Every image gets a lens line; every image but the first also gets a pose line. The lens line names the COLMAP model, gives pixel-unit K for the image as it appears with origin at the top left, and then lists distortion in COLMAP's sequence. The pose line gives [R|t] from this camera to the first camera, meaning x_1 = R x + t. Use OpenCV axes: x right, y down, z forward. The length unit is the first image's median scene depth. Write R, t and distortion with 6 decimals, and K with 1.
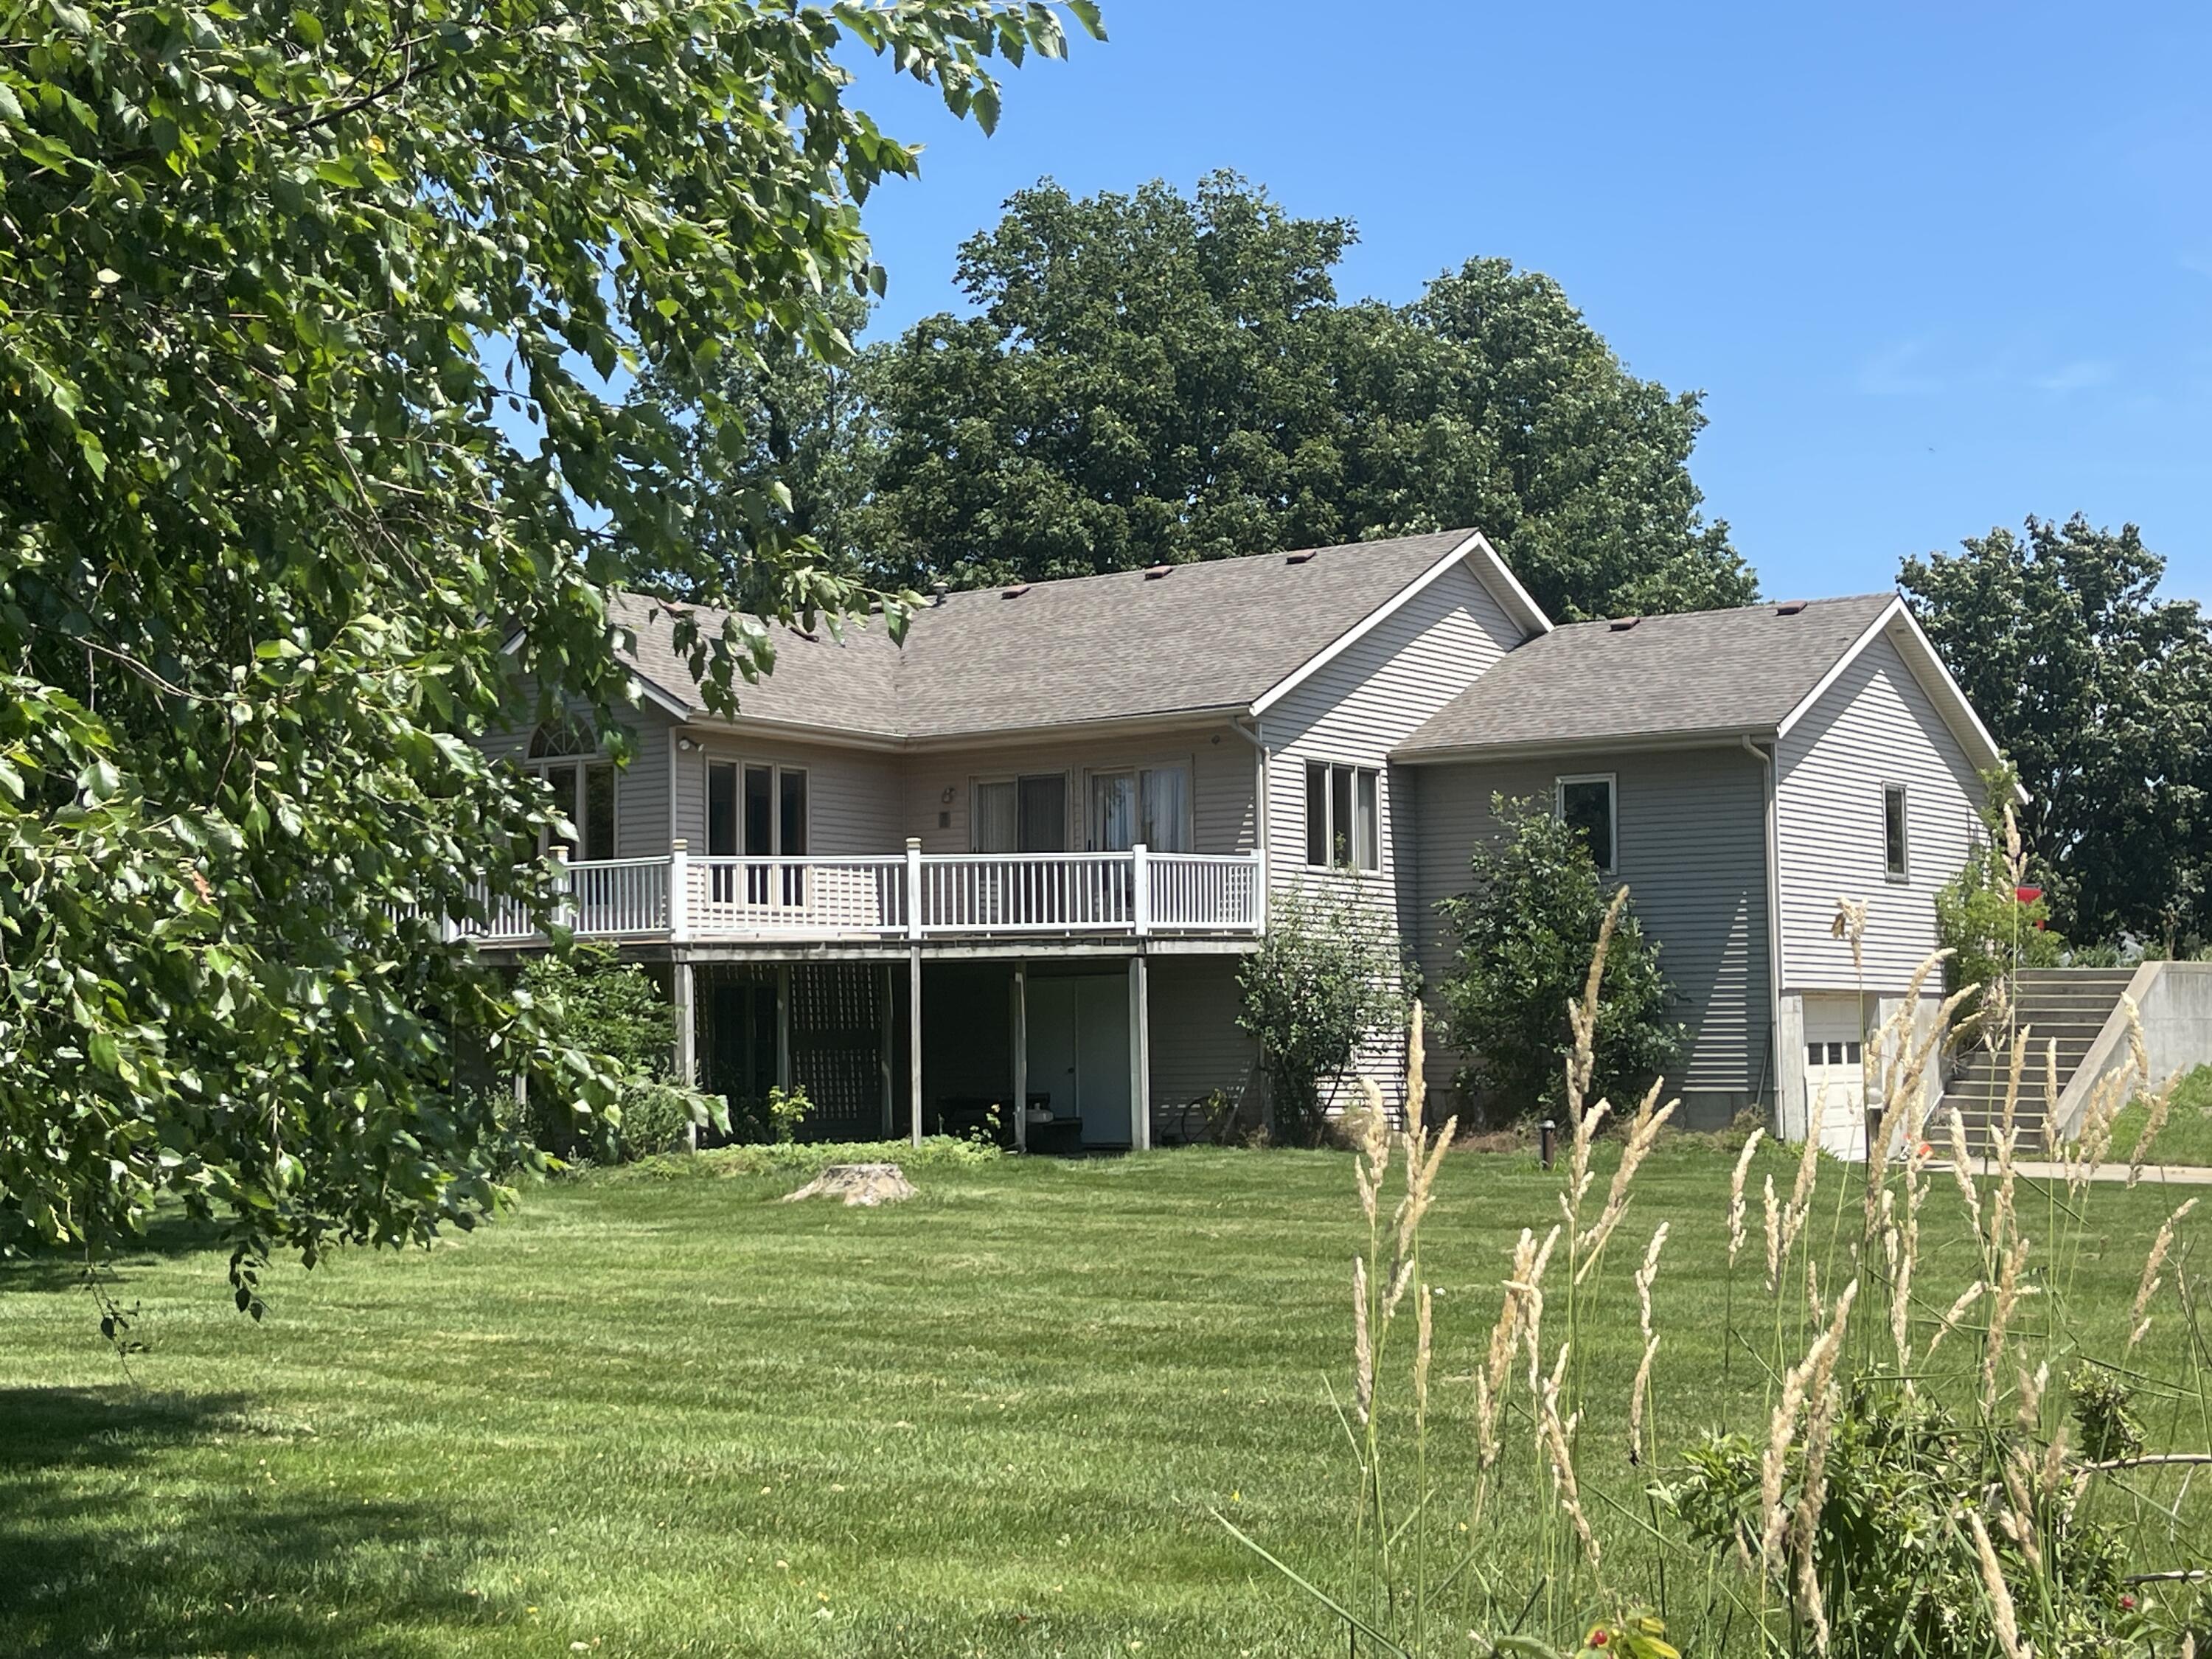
lens RADIAL K [[2963.9, 0, 1106.0], [0, 2963.9, 829.5], [0, 0, 1]] dist [0.131955, 0.033546]
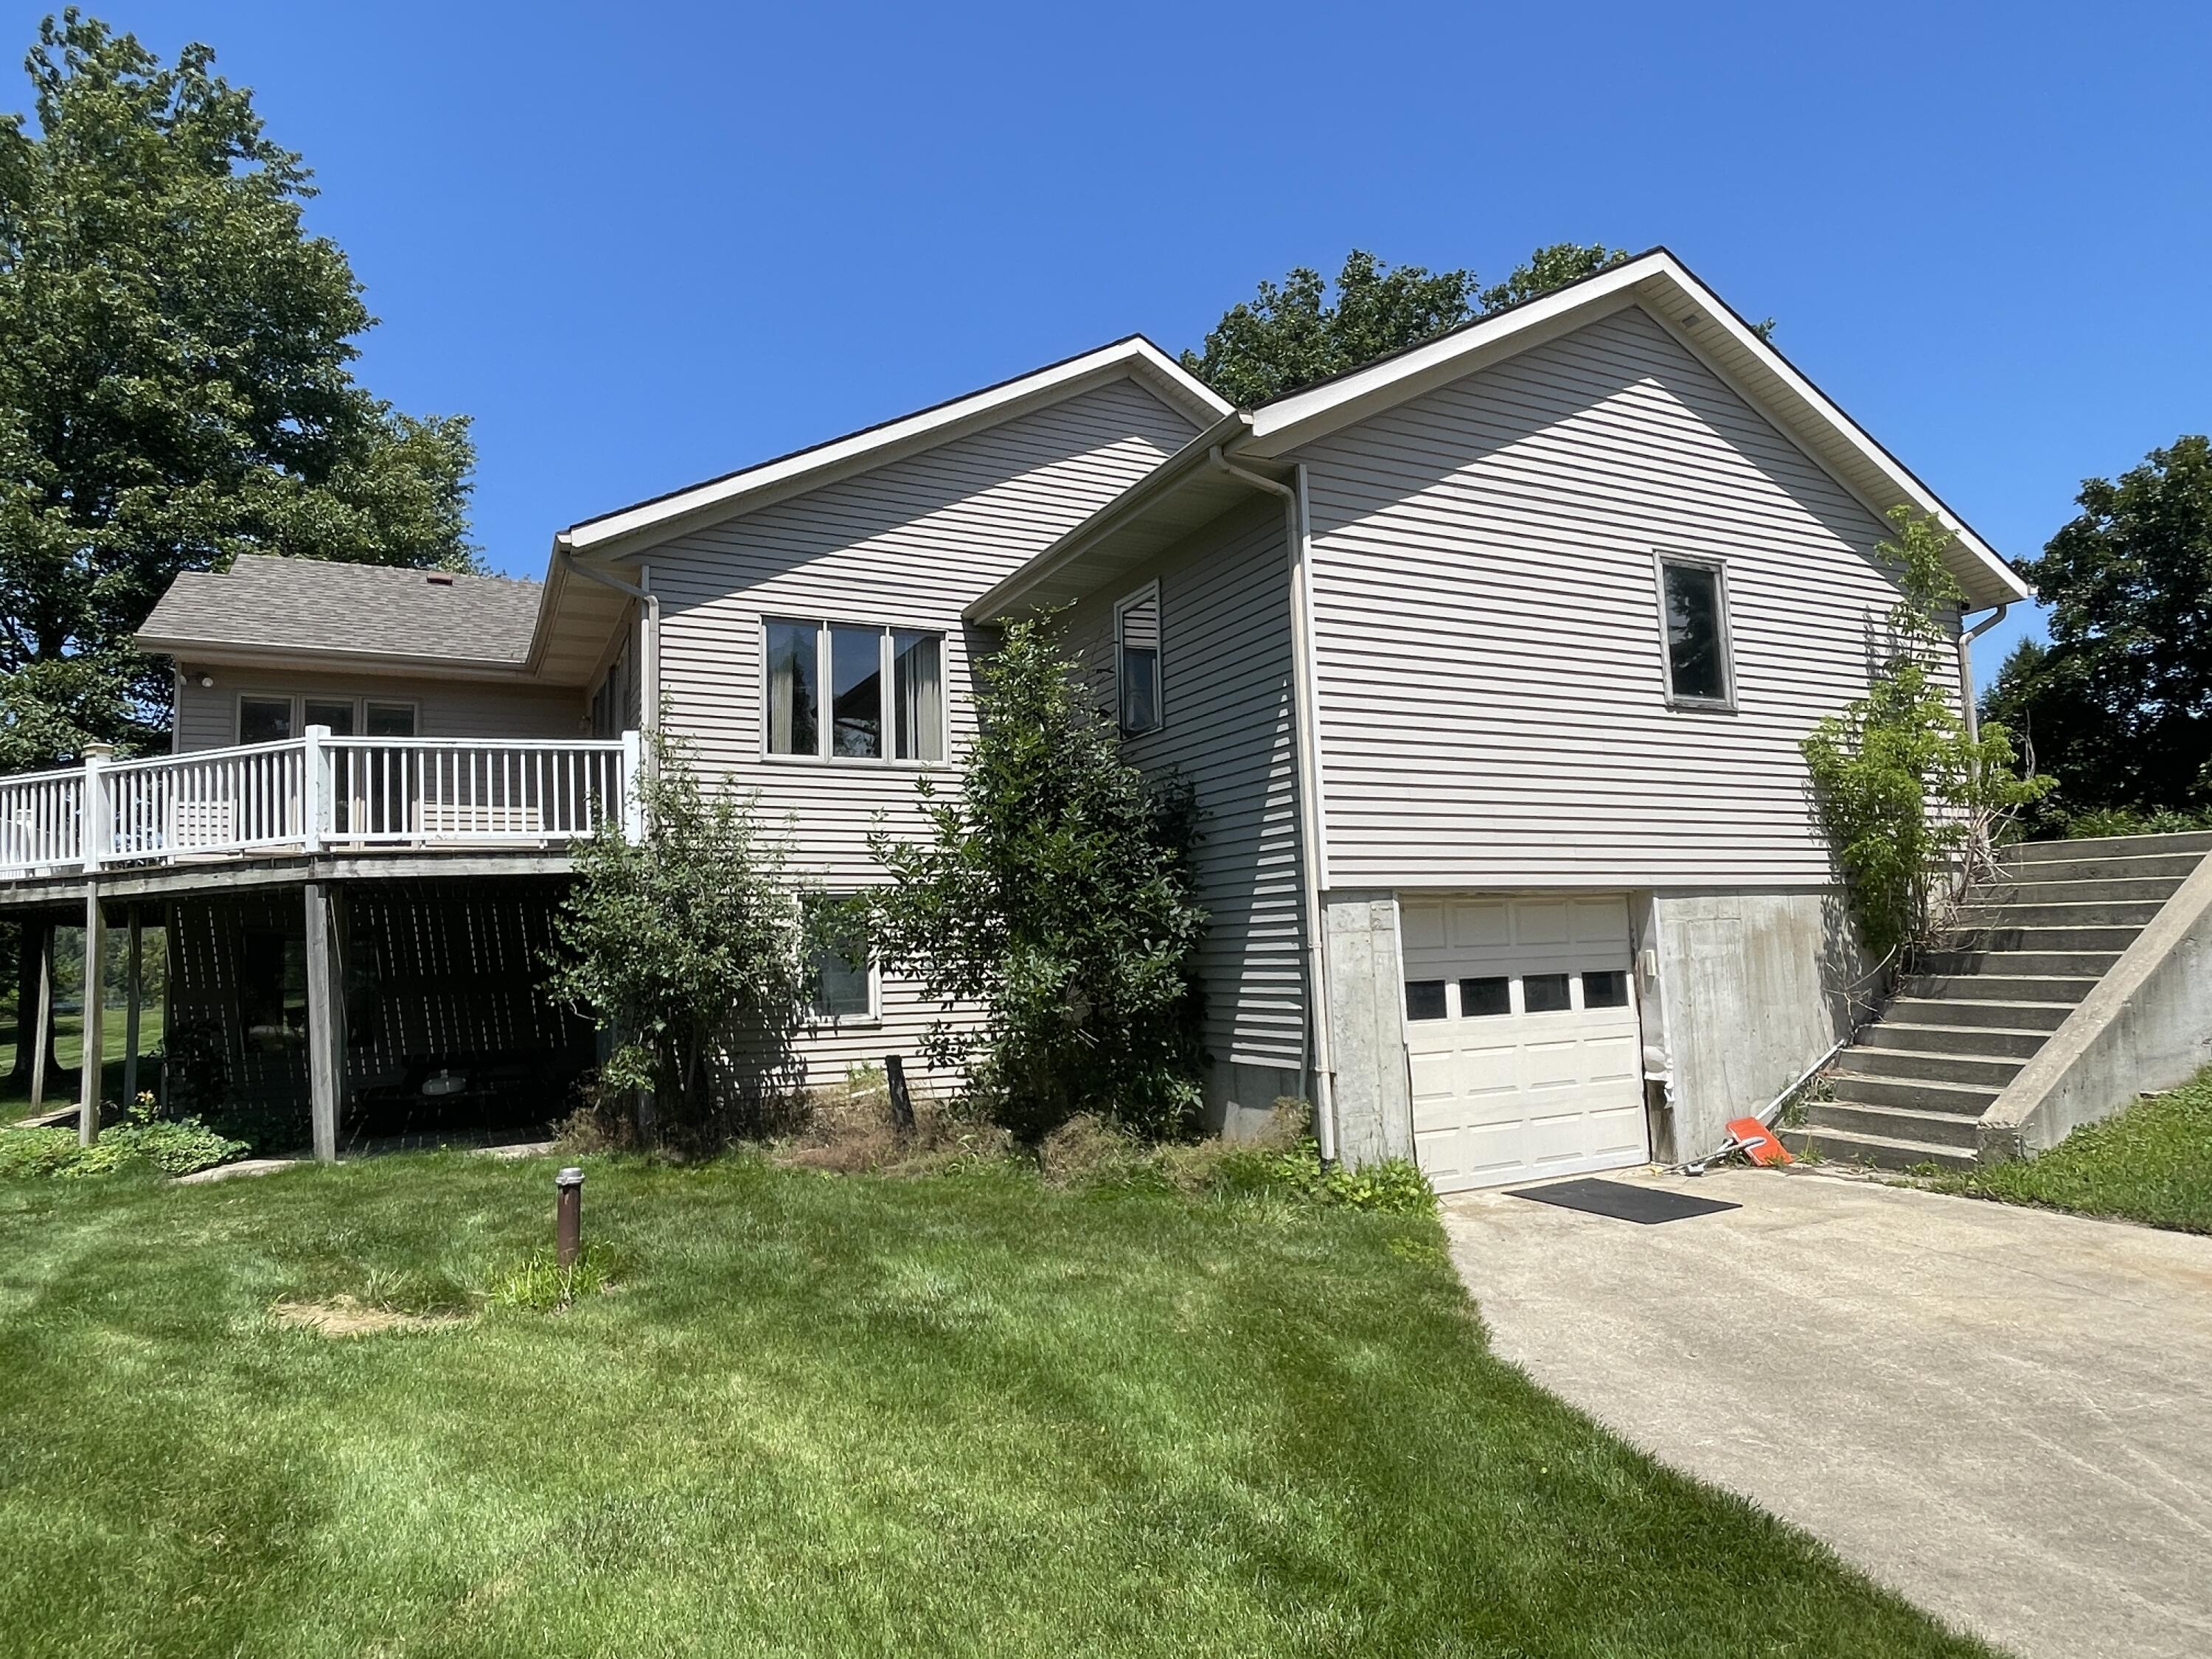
lens RADIAL K [[1304.2, 0, 1106.0], [0, 1304.2, 829.5], [0, 0, 1]] dist [-0.001501, -0.002345]
pose [[0.879829, -0.062340, -0.471184, 0.311215], [0.056558, 0.998049, -0.026438, 0.046829], [0.471913, -0.003388, 0.881638, 0.774641]]
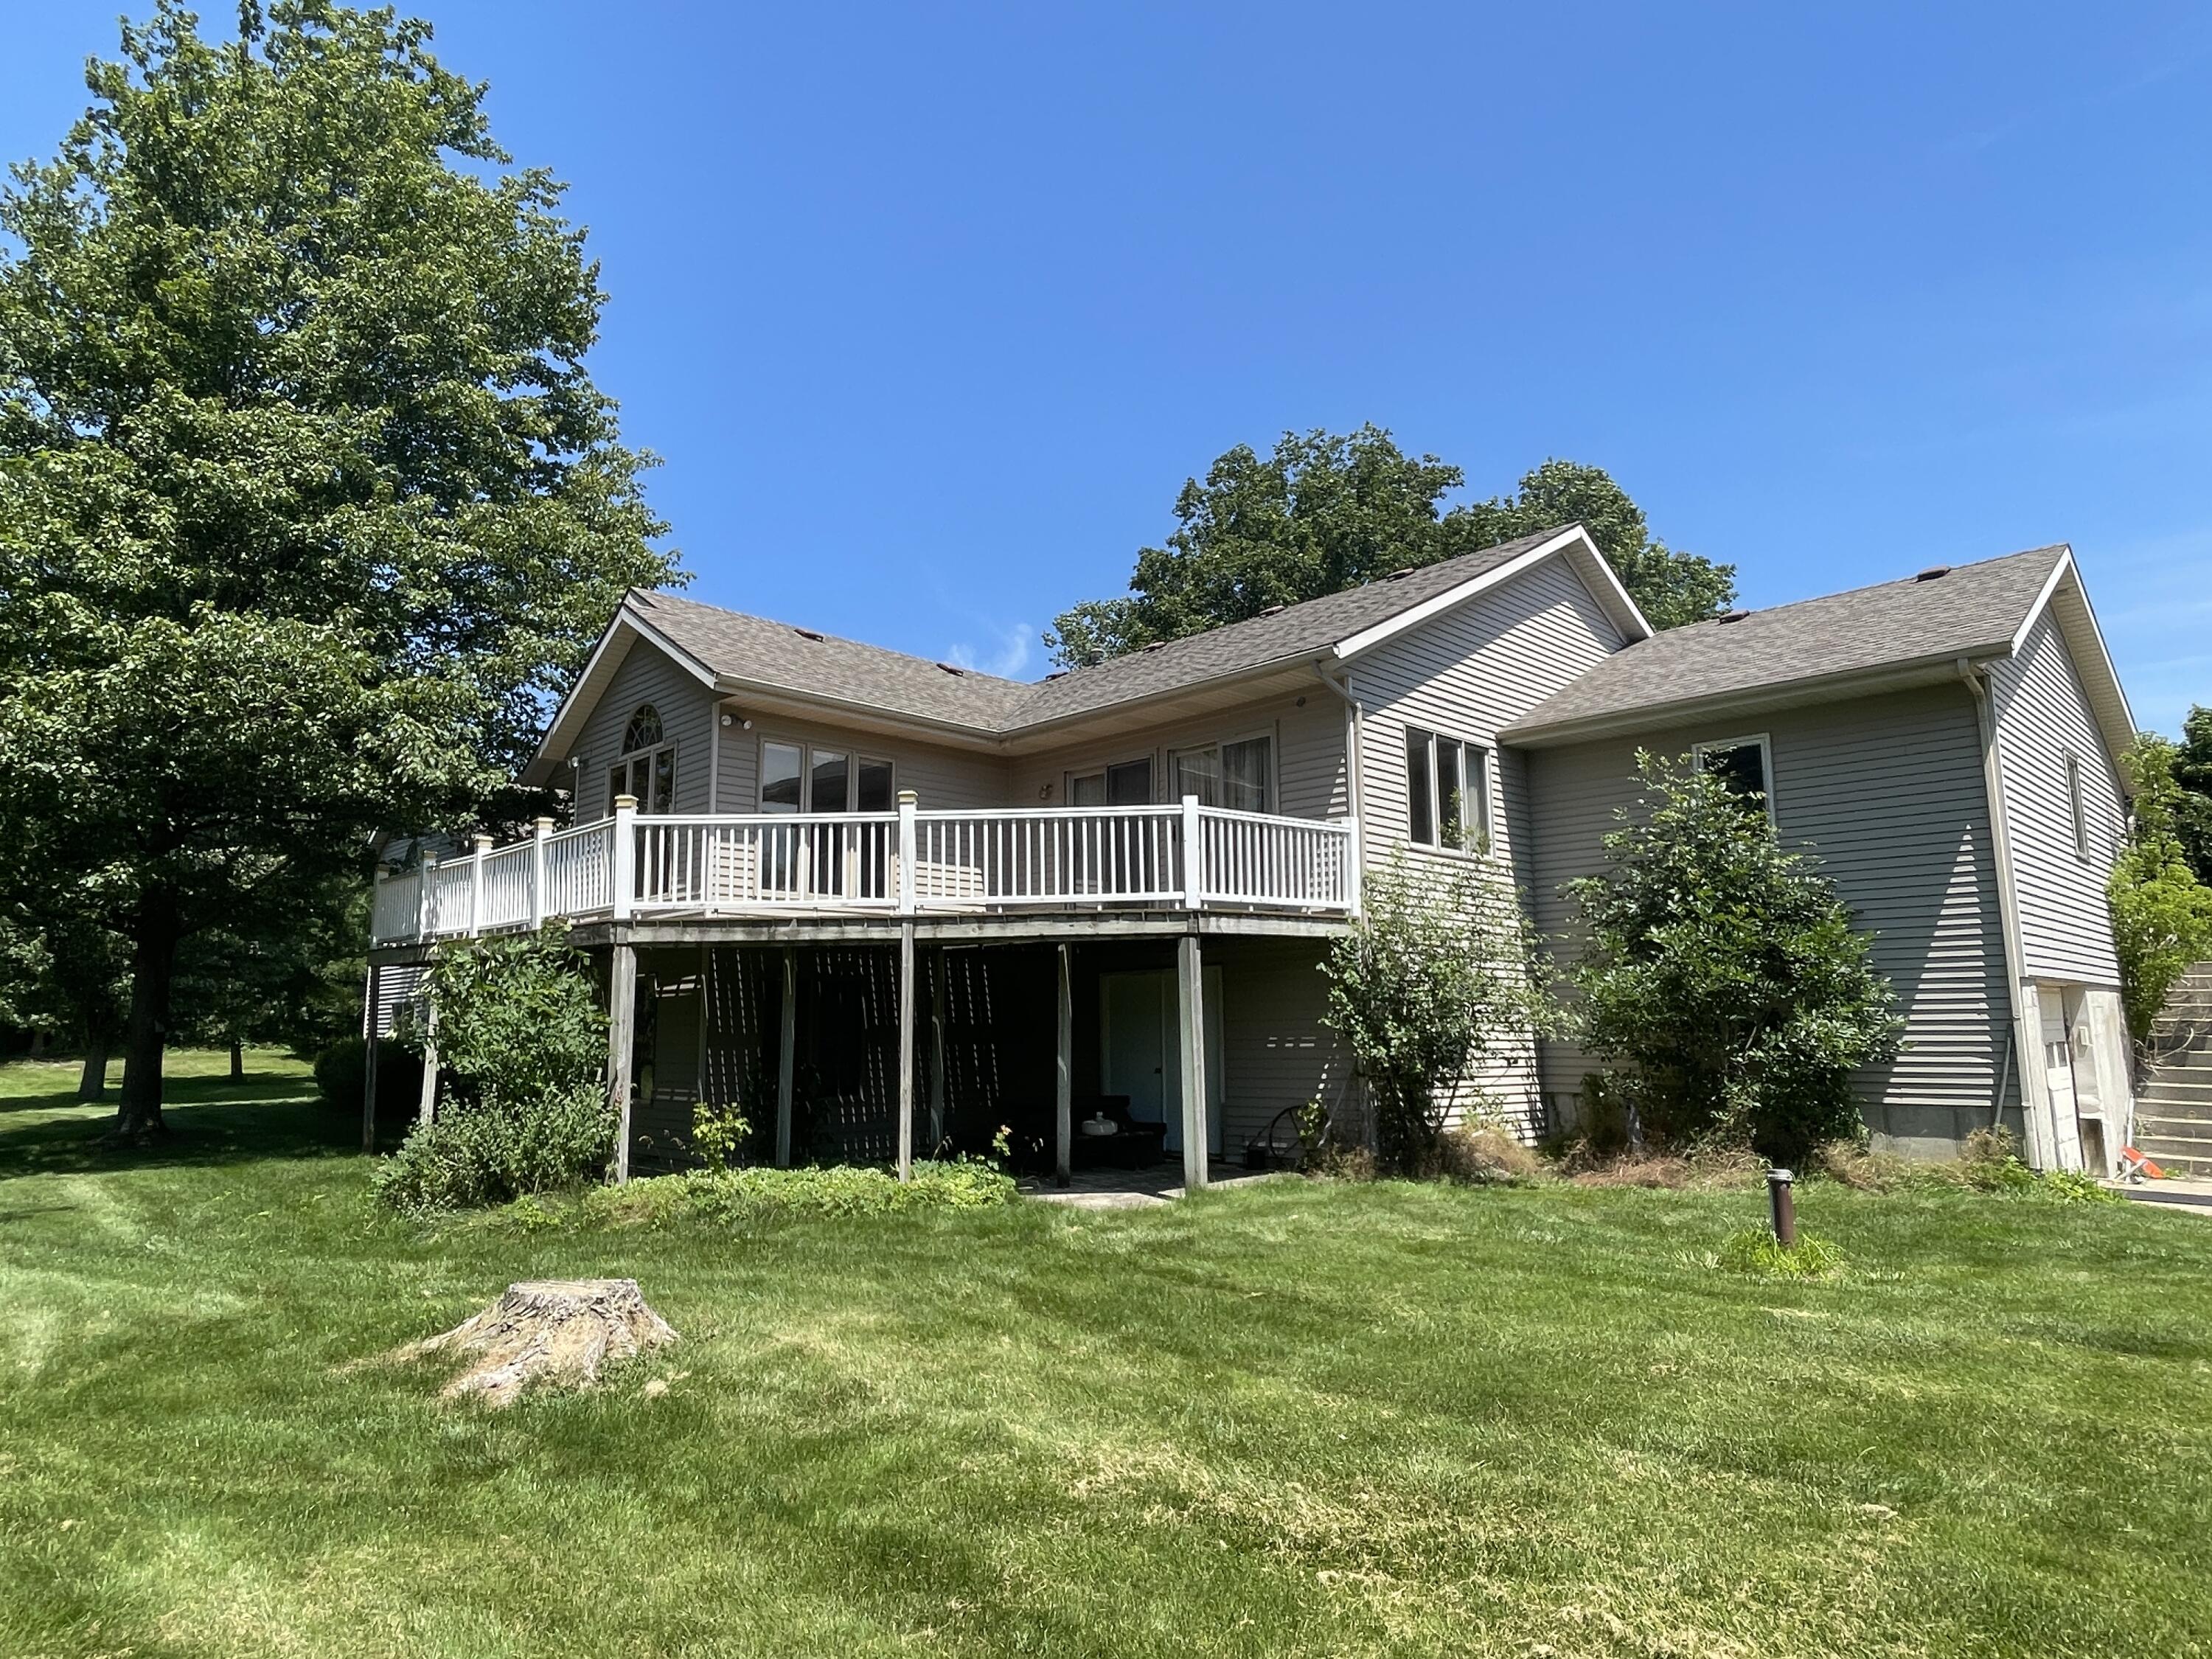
lens RADIAL K [[1280.9, 0, 1106.0], [0, 1280.9, 829.5], [0, 0, 1]] dist [0.003986, -0.000924]
pose [[0.983539, -0.023638, -0.179142, 0.048469], [0.009639, 0.996858, -0.078620, 0.039295], [0.180438, 0.075599, 0.980677, 0.626375]]
